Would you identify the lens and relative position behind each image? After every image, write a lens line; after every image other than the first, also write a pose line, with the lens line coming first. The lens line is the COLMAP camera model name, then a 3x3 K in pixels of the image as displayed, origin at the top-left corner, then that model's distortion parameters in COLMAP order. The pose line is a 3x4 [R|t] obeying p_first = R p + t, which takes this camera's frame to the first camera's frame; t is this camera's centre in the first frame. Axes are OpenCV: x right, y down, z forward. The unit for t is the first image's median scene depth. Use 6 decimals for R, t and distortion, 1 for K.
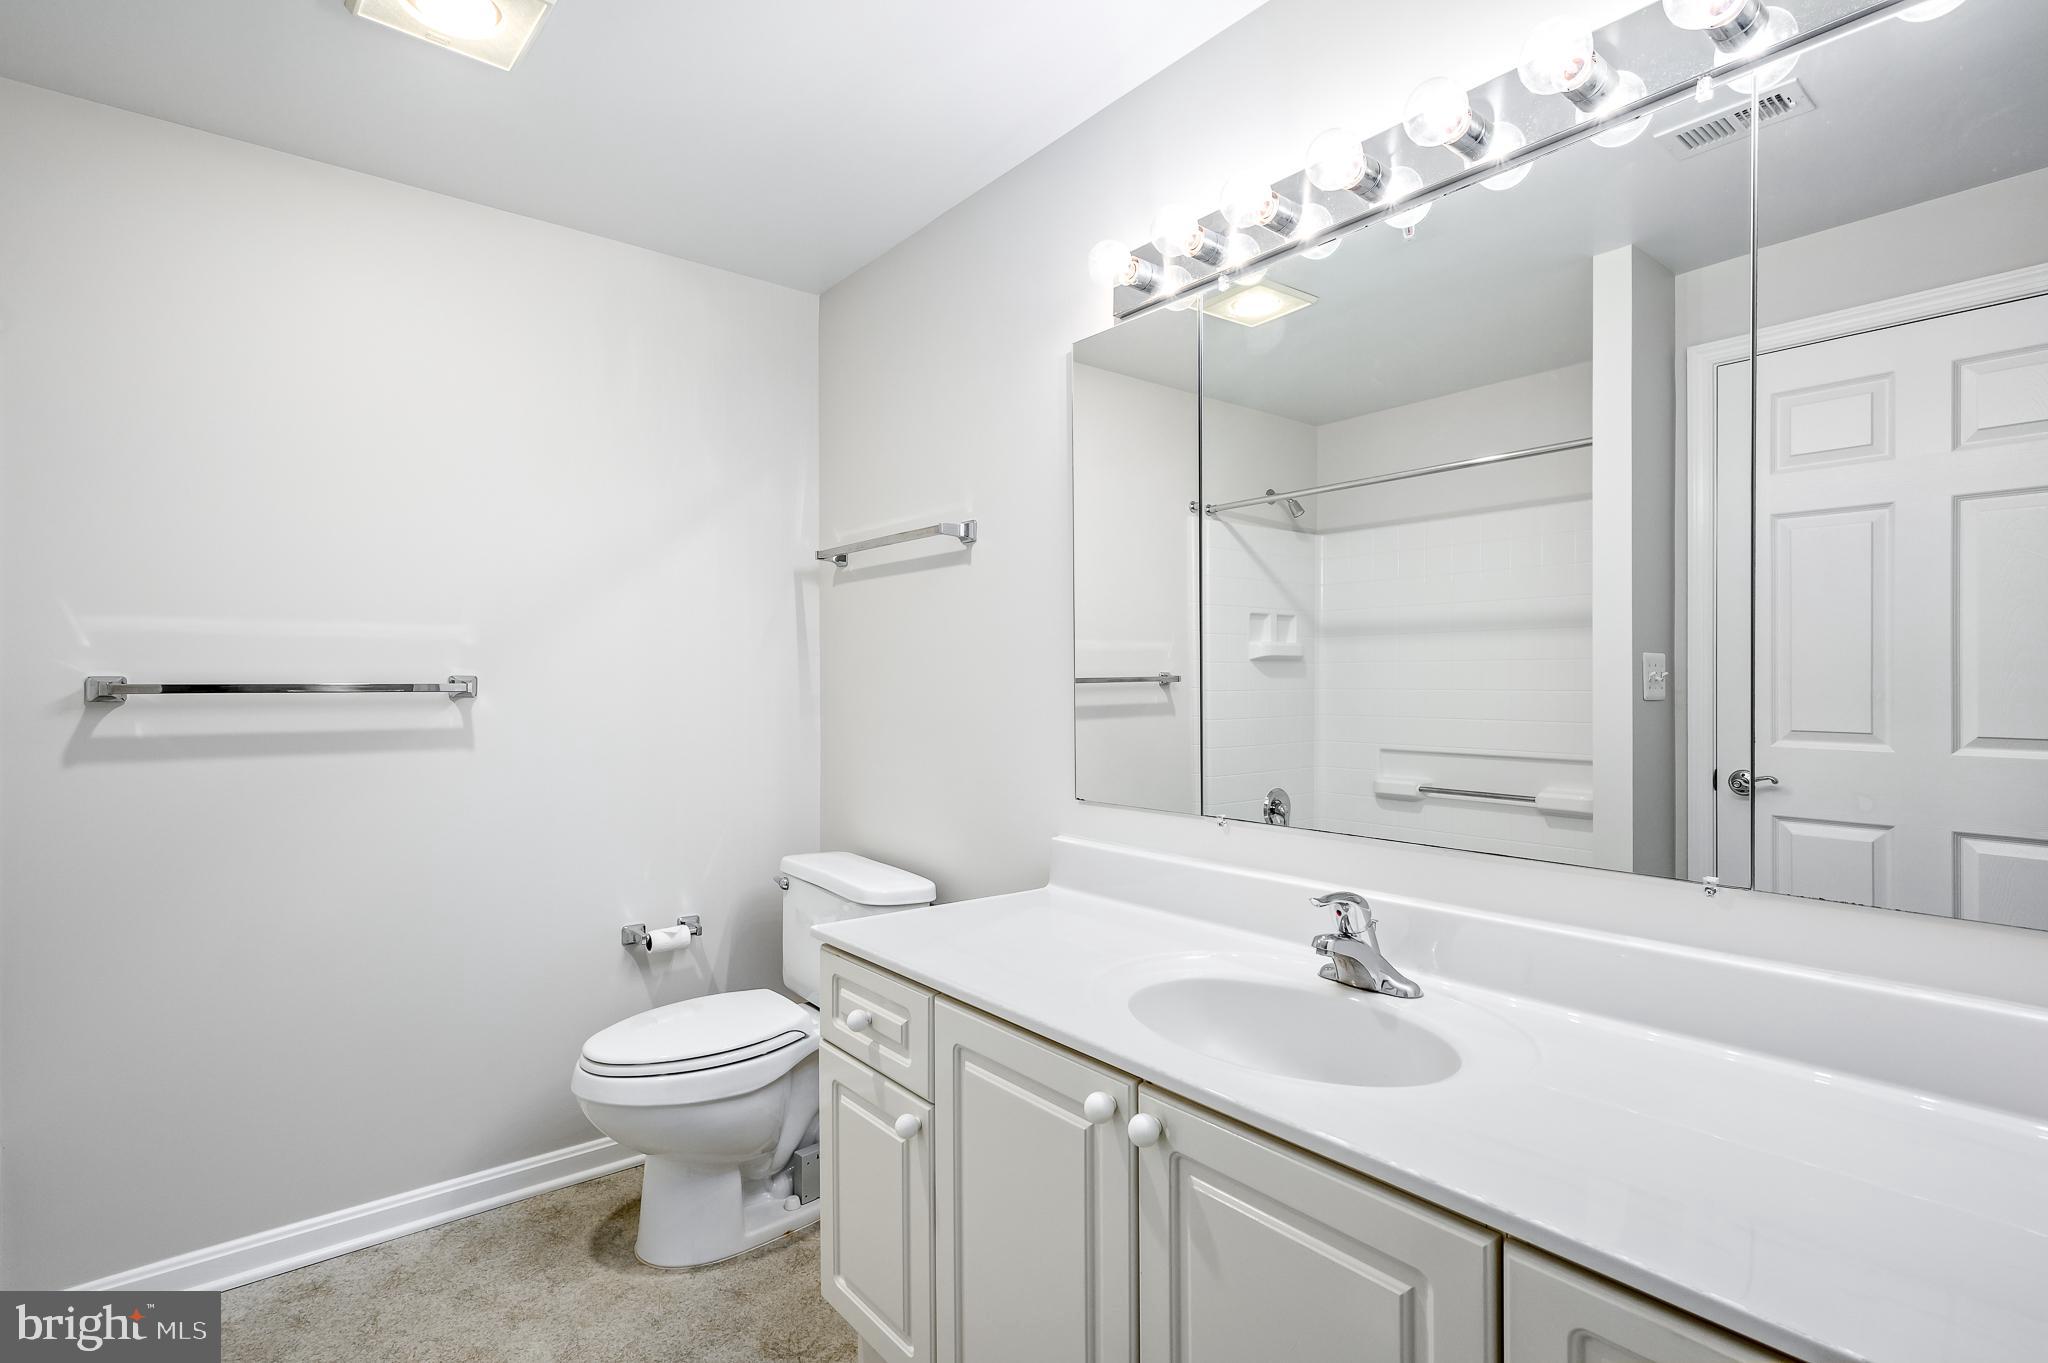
lens RADIAL K [[990.1, 0, 1036.6], [0, 990.1, 678.4], [0, 0, 1]] dist [-0.000173, 0.000426]
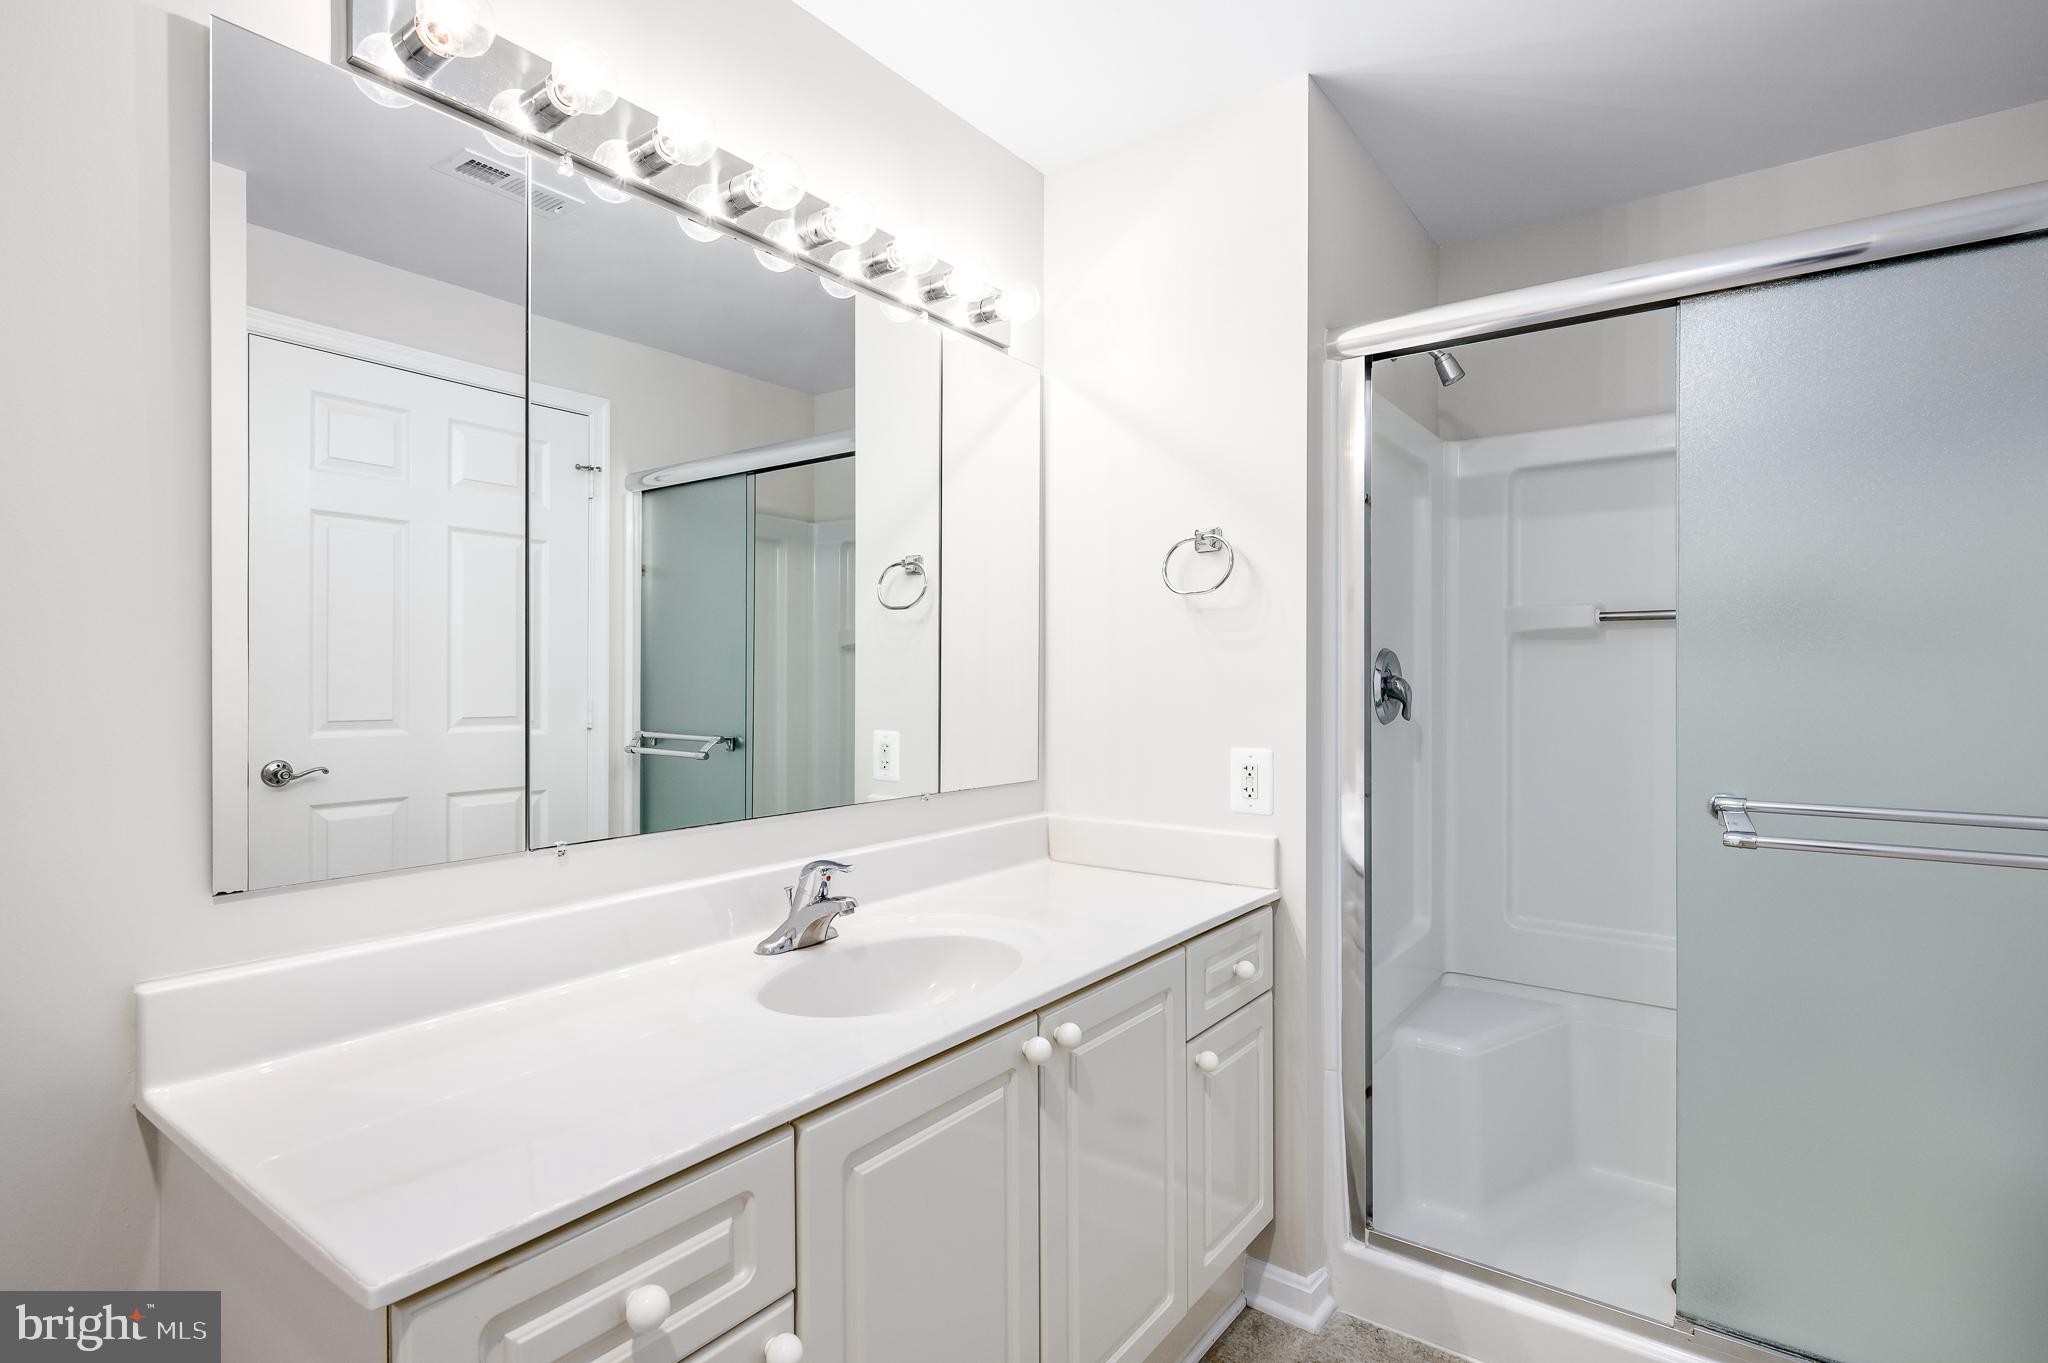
lens RADIAL K [[990.1, 0, 1036.6], [0, 990.1, 678.4], [0, 0, 1]] dist [-0.000173, 0.000426]
pose [[-0.248839, -0.000889, 0.968544, -0.654932], [-0.004696, 0.999989, -0.000288, 0.006840], [-0.968533, -0.004620, -0.248840, 0.818400]]
